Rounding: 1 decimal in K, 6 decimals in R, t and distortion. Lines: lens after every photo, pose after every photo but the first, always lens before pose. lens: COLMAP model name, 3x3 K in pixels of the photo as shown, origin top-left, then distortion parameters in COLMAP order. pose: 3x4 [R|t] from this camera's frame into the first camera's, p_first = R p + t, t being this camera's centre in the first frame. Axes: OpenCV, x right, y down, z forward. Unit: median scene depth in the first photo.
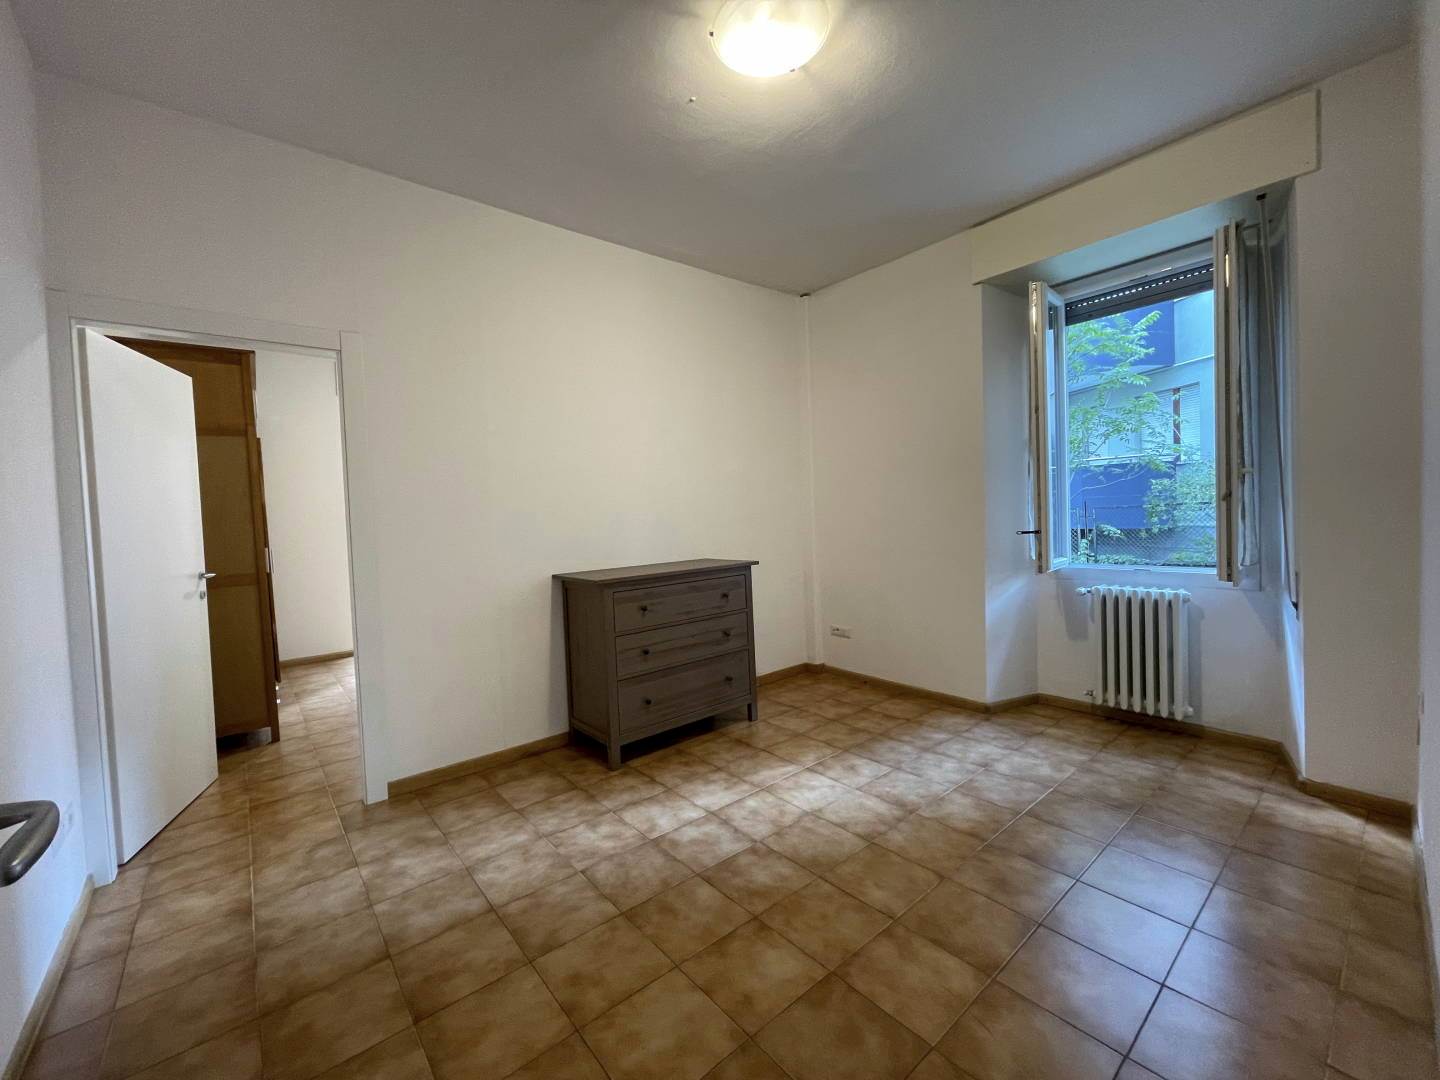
lens RADIAL K [[581.7, 0, 715.9], [0, 581.7, 534.4], [0, 0, 1]] dist [-0.002933, -0.000813]
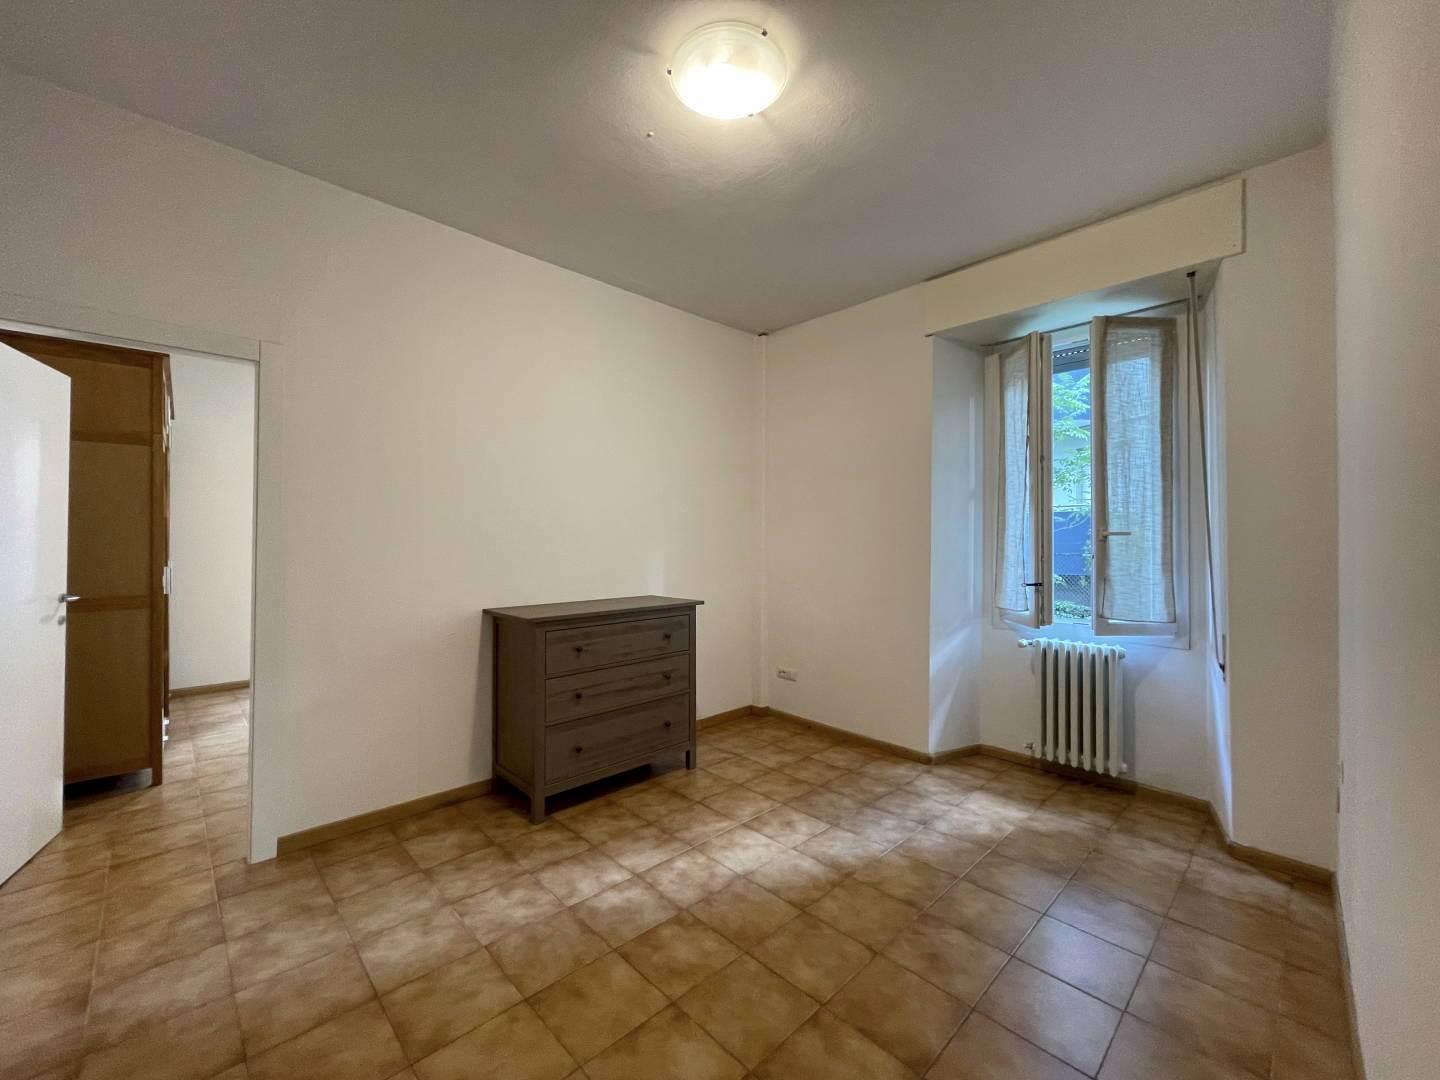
lens RADIAL K [[581.7, 0, 715.9], [0, 581.7, 534.4], [0, 0, 1]] dist [-0.002933, -0.000813]
pose [[0.996614, 0.044063, 0.069426, 0.027617], [-0.040878, 0.998075, -0.046644, -0.027101], [-0.071347, 0.043648, 0.996496, 0.035419]]
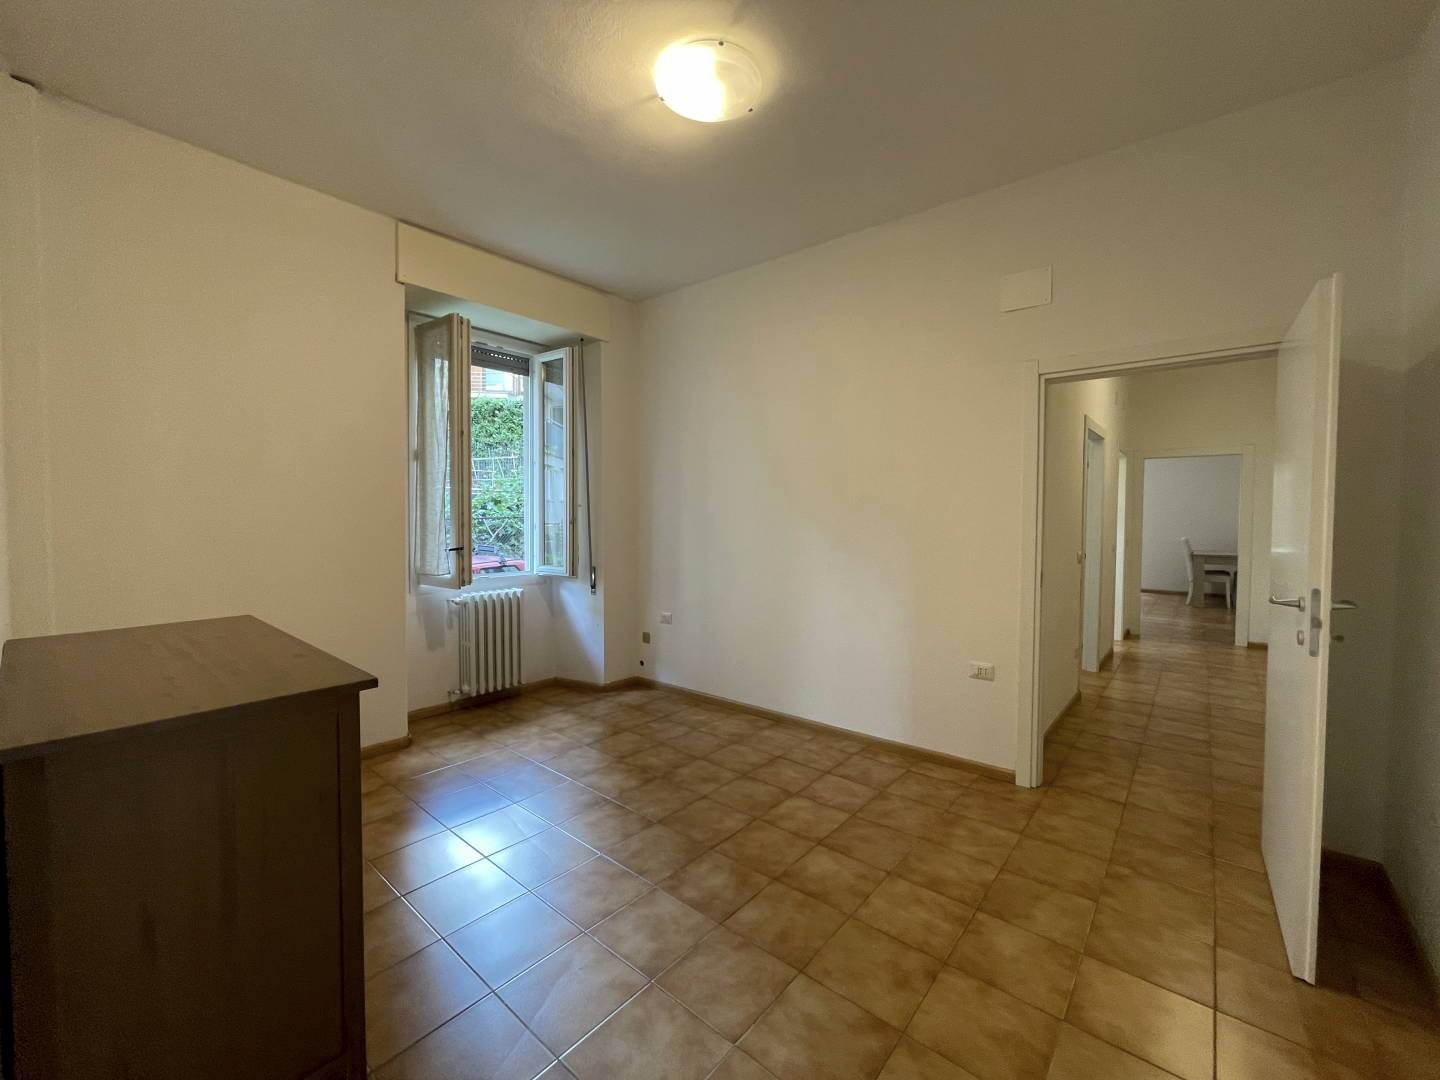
lens RADIAL K [[584.8, 0, 719.0], [0, 584.8, 535.7], [0, 0, 1]] dist [-0.002245, -0.000972]
pose [[-0.173773, 0.002748, 0.984782, -0.733760], [0.033141, 0.999446, 0.003059, -0.020155], [-0.984228, 0.033169, -0.173768, 0.897425]]
